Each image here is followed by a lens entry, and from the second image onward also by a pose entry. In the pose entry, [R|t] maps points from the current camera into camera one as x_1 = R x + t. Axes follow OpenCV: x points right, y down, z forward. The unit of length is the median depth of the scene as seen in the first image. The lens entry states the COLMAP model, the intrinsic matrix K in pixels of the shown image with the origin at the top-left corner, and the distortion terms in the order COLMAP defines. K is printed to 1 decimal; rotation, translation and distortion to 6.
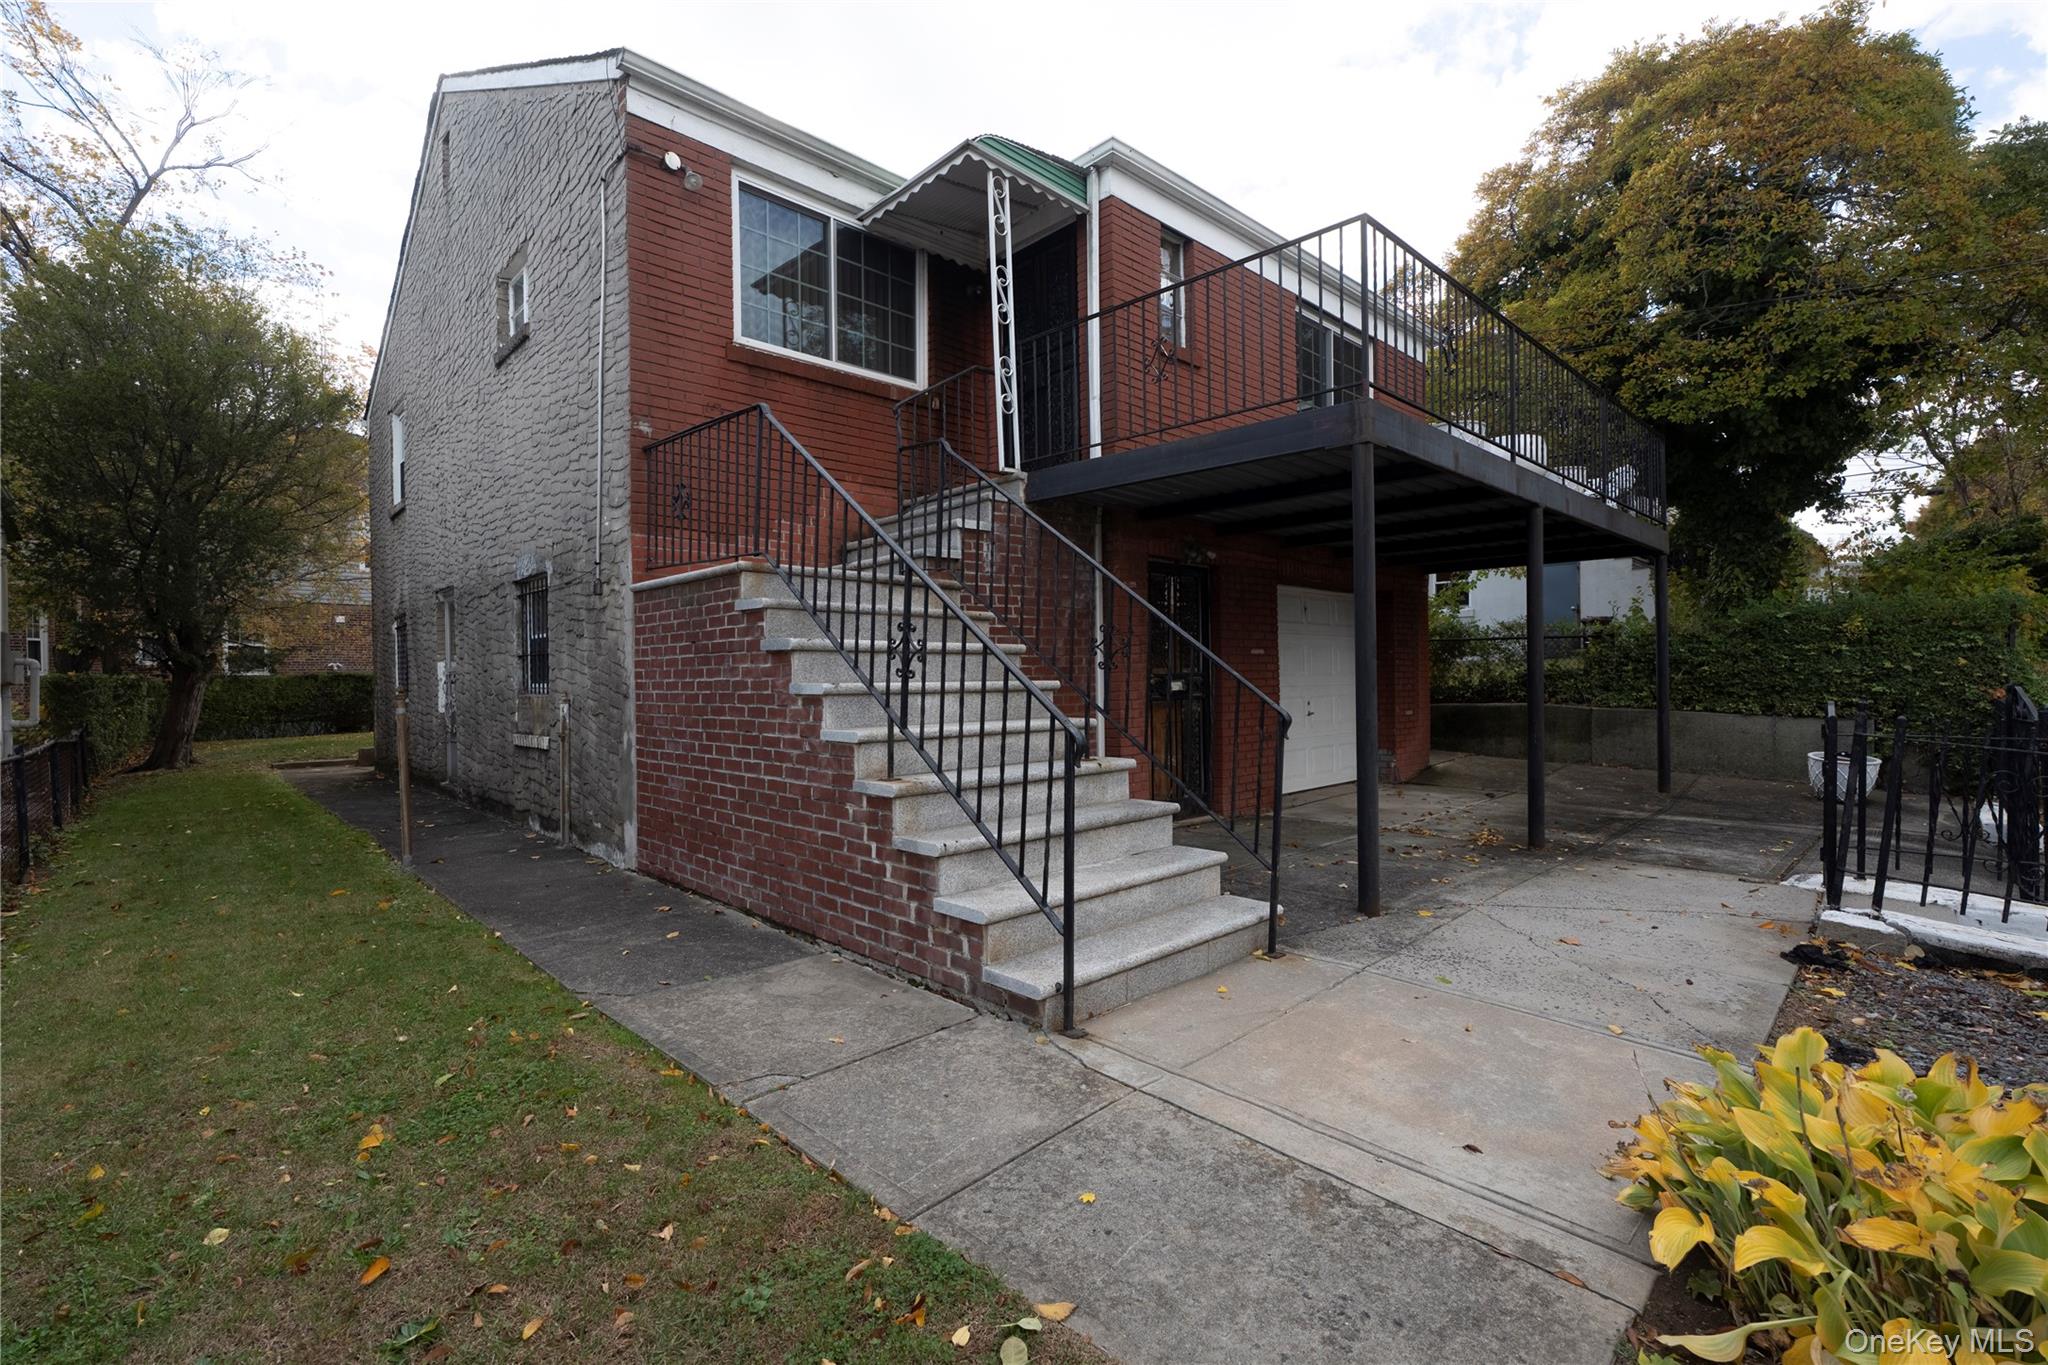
lens RADIAL K [[922.6, 0, 1018.8], [0, 922.6, 679.2], [0, 0, 1]] dist [0.001457, 0.000049]
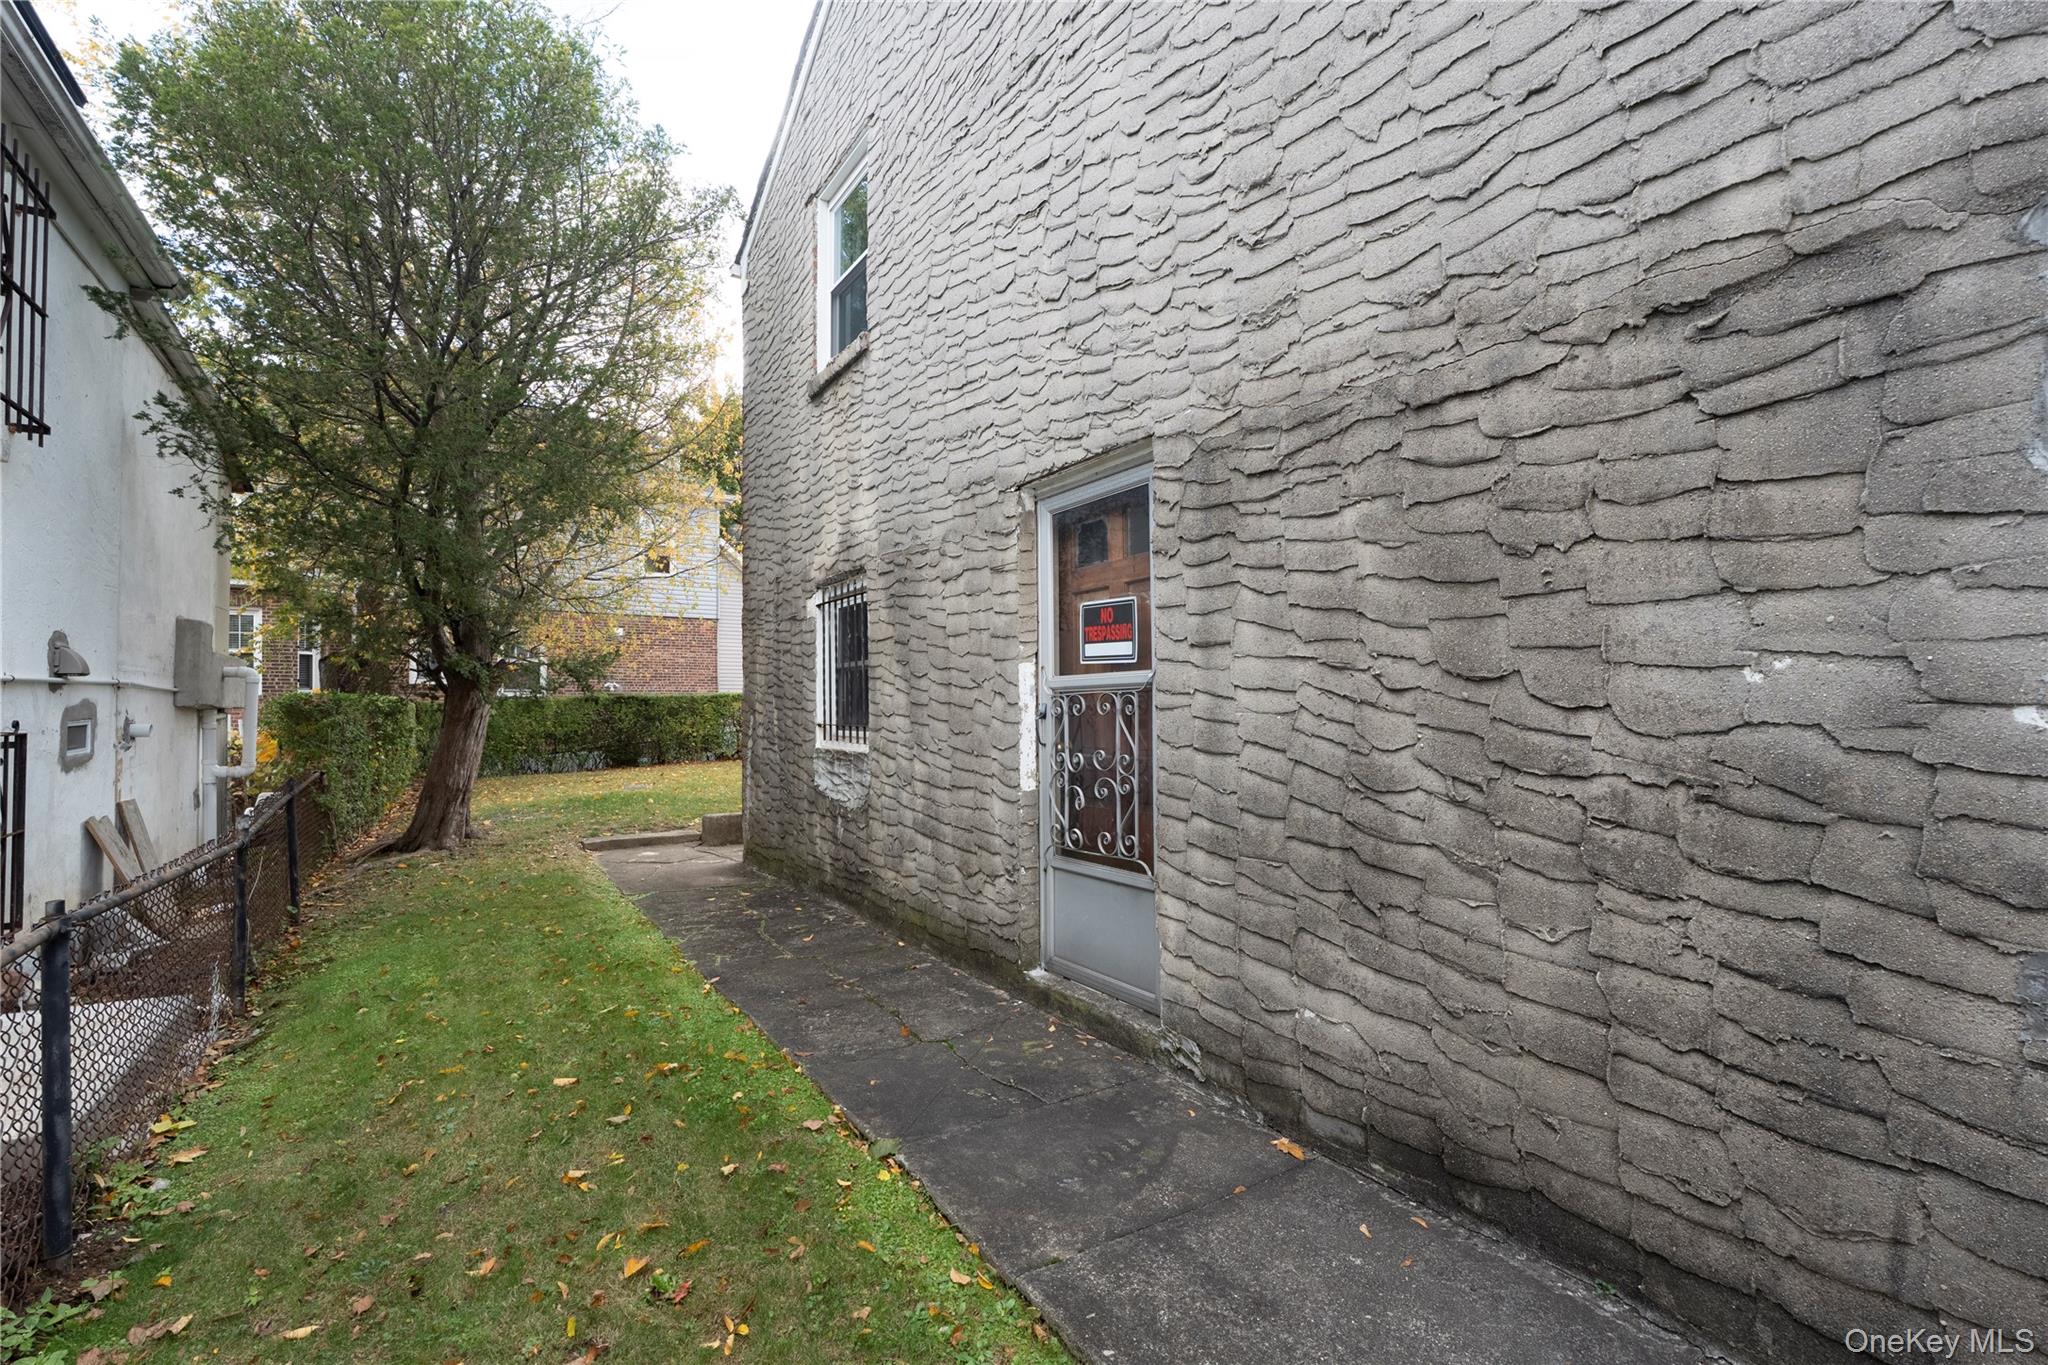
lens RADIAL K [[922.6, 0, 1029.2], [0, 922.6, 682.7], [0, 0, 1]] dist [0.001457, 0.000049]
pose [[0.983612, 0.001868, -0.180287, -0.401991], [-0.006296, 0.999692, -0.023989, -0.000410], [0.180187, 0.024731, 0.983321, 0.443645]]
